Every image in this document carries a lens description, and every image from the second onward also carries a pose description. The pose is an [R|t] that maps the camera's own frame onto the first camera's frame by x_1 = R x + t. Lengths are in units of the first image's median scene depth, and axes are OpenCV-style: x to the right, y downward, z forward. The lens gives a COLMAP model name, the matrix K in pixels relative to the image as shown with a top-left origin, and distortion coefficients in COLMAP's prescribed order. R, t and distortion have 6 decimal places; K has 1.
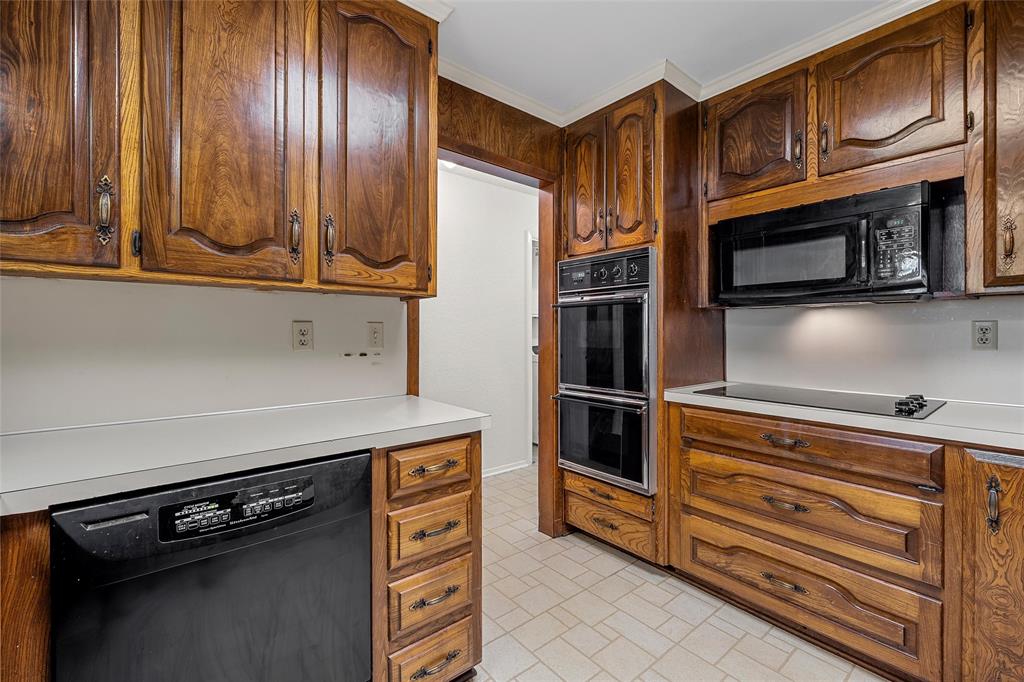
lens RADIAL K [[436.3, 0, 525.8], [0, 436.3, 334.0], [0, 0, 1]] dist [-0.001666, -0.000186]
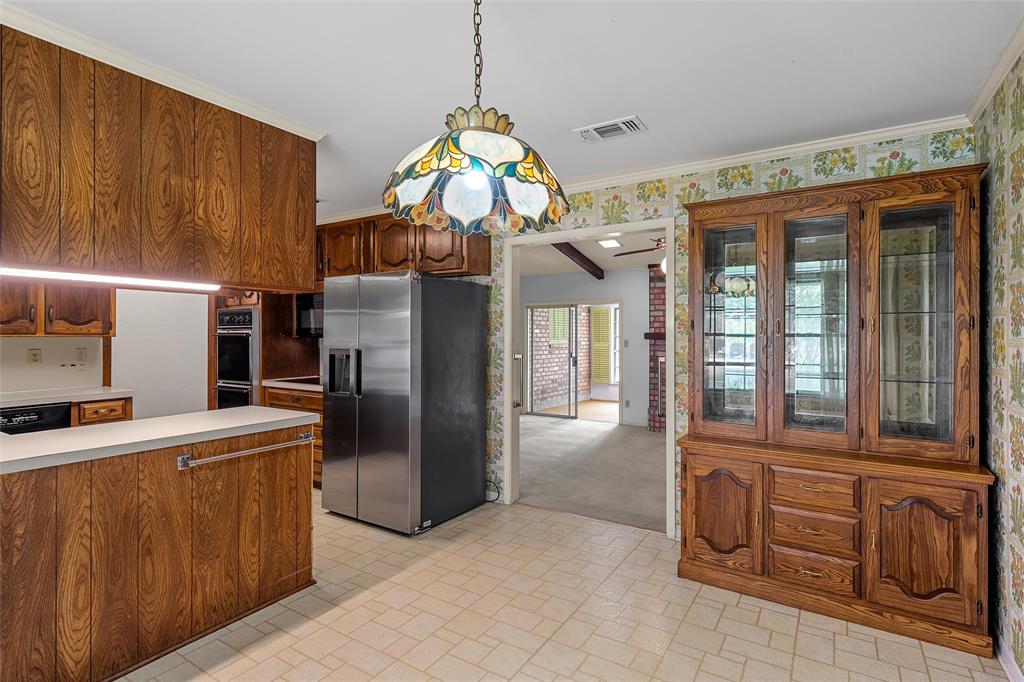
lens RADIAL K [[508.2, 0, 522.8], [0, 508.2, 332.7], [0, 0, 1]] dist [0.000543, 0.000649]
pose [[0.951062, 0.000661, 0.309000, 1.096736], [0.000823, 0.999989, -0.004673, -0.112695], [-0.309000, 0.004699, 0.951051, -2.337561]]
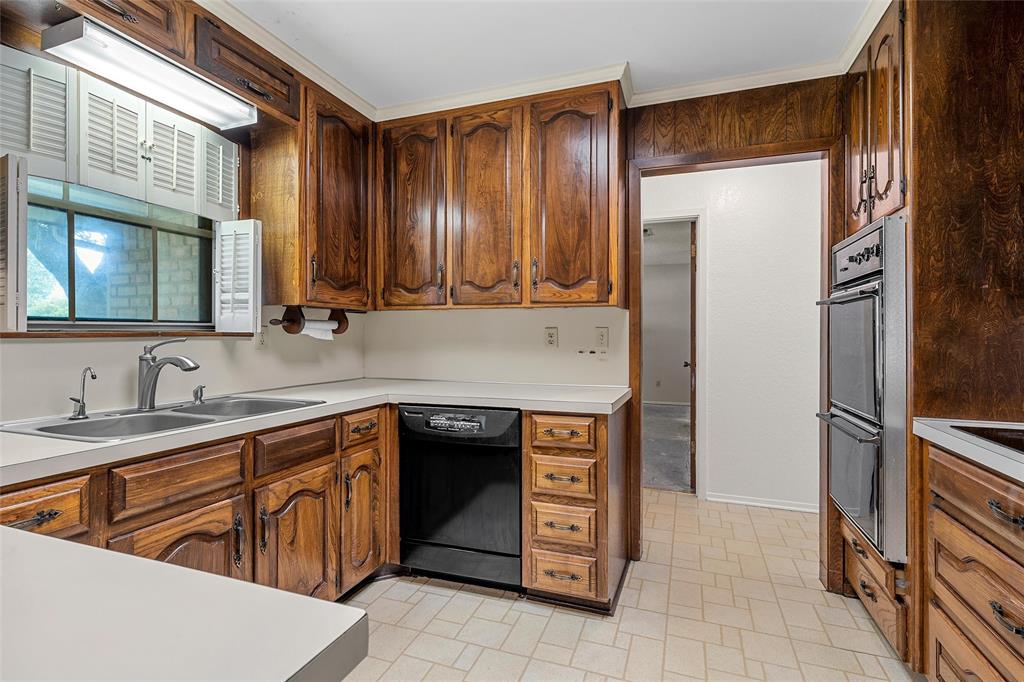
lens RADIAL K [[482.4, 0, 508.9], [0, 482.4, 337.7], [0, 0, 1]] dist [-0.000558, -0.000279]
pose [[0.493499, 0.004615, -0.869734, 1.007023], [-0.003797, 0.999988, 0.003151, -0.000659], [0.869738, 0.001747, 0.493510, 0.091377]]
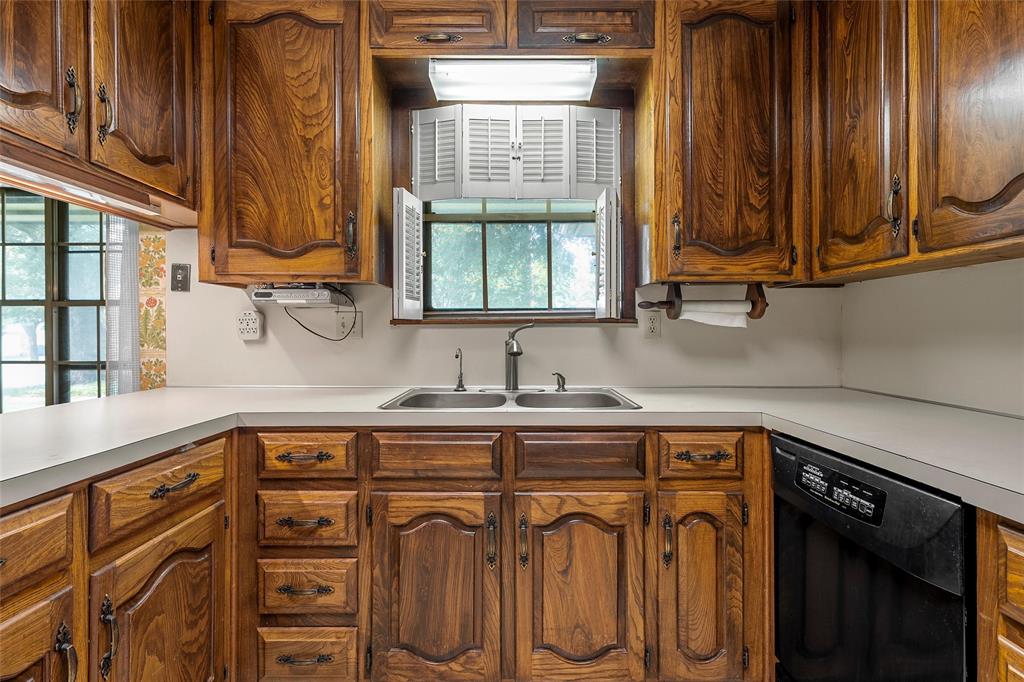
lens RADIAL K [[508.2, 0, 522.8], [0, 508.2, 332.7], [0, 0, 1]] dist [0.000543, 0.000649]
pose [[-0.641282, 0.003300, -0.767298, 0.504935], [0.000179, 0.999991, 0.004151, 0.026727], [0.767305, 0.002524, -0.641277, 0.866698]]
